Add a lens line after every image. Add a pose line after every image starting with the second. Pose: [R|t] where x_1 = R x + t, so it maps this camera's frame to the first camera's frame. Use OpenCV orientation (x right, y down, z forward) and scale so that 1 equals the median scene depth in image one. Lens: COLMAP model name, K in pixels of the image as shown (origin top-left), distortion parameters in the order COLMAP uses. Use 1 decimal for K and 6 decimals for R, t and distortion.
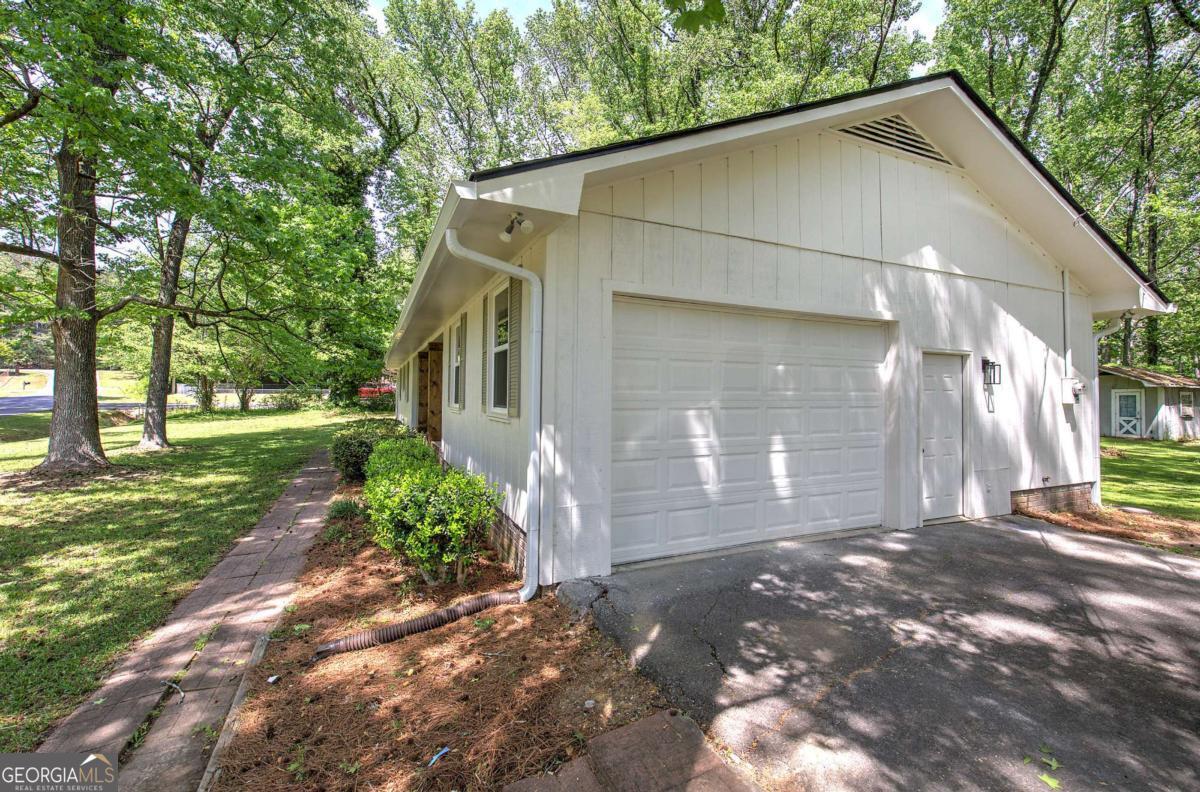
lens RADIAL K [[524.2, 0, 598.9], [0, 524.2, 390.2], [0, 0, 1]] dist [-0.000464, -0.000846]
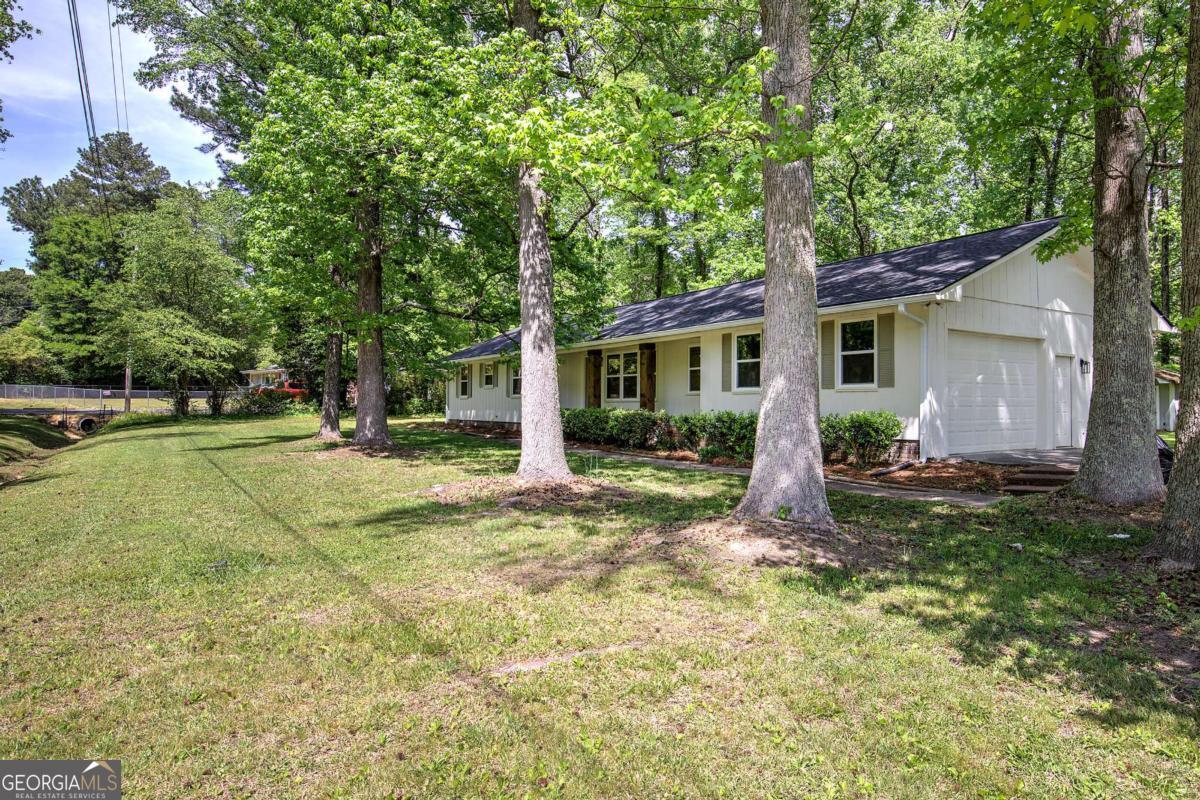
lens RADIAL K [[684.7, 0, 600.0], [0, 684.7, 400.0], [0, 0, 1]] dist [-0.006296, -0.001787]
pose [[0.992766, -0.003959, 0.119997, -1.058769], [0.003152, 0.999971, 0.006914, 0.052804], [-0.120021, -0.006486, 0.992750, -1.004964]]
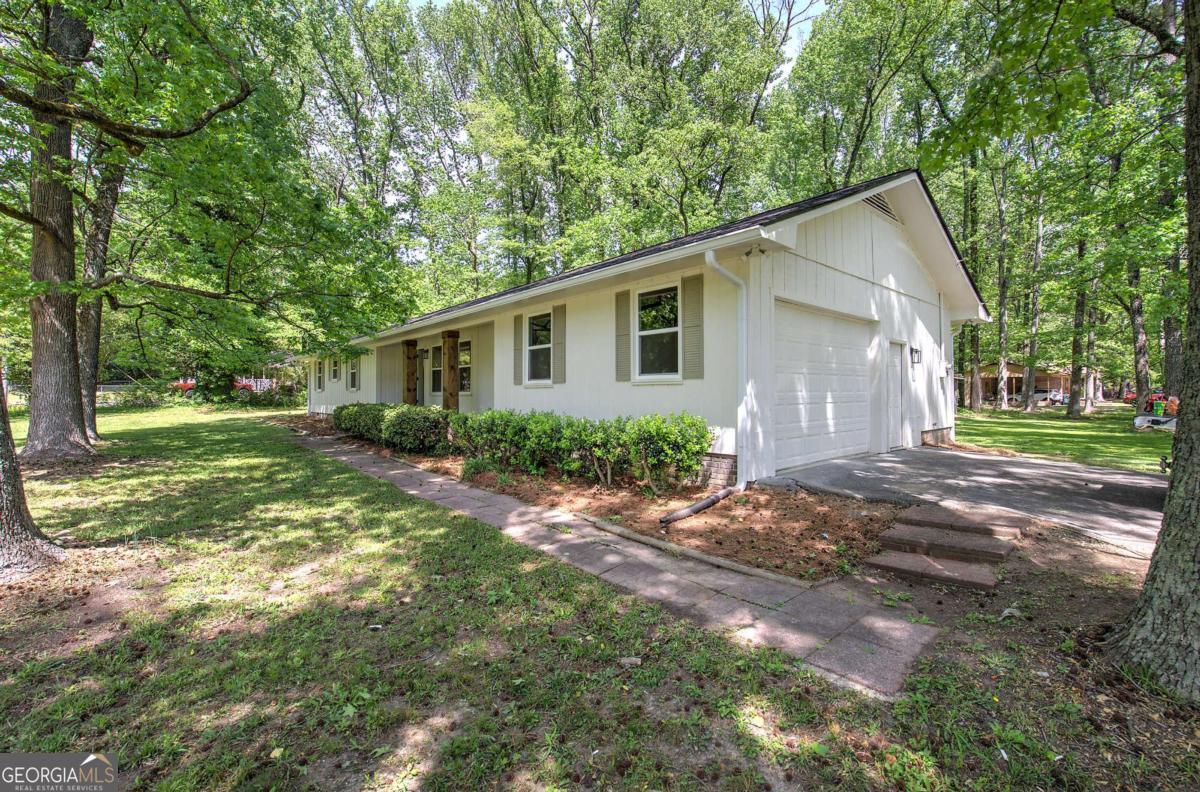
lens RADIAL K [[508.4, 0, 601.0], [0, 508.4, 394.1], [0, 0, 1]] dist [-0.001873, -0.000037]
pose [[0.958466, -0.010557, 0.285010, -0.538682], [0.006719, 0.999873, 0.014440, 0.047848], [-0.285126, -0.011926, 0.958416, -0.183127]]
